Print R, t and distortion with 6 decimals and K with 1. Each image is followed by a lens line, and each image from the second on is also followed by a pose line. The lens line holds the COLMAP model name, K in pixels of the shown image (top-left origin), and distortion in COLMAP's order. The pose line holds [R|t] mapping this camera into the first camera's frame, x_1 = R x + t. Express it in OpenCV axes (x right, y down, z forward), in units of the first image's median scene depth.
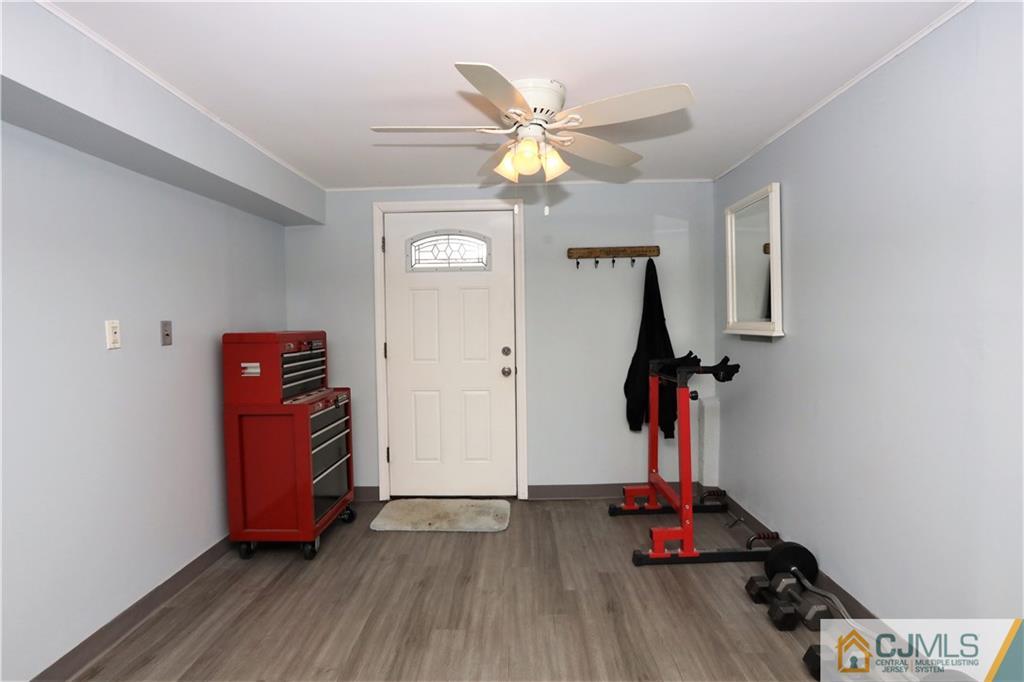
lens RADIAL K [[497.0, 0, 512.0], [0, 497.0, 341.0], [0, 0, 1]] dist [-0.025475, -0.000172]
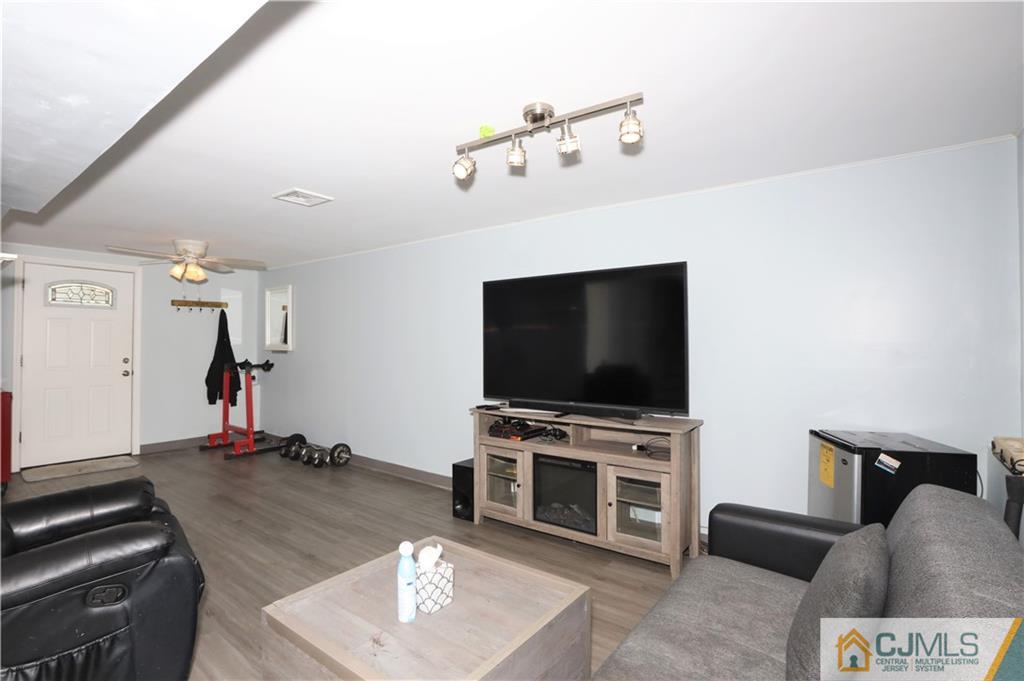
lens RADIAL K [[497.0, 0, 512.0], [0, 497.0, 340.5], [0, 0, 1]] dist [-0.025475, -0.000172]
pose [[0.600634, 0.020629, 0.799258, -0.530399], [0.015756, 0.999168, -0.037629, 0.035225], [-0.799369, 0.035194, 0.599809, -0.939426]]
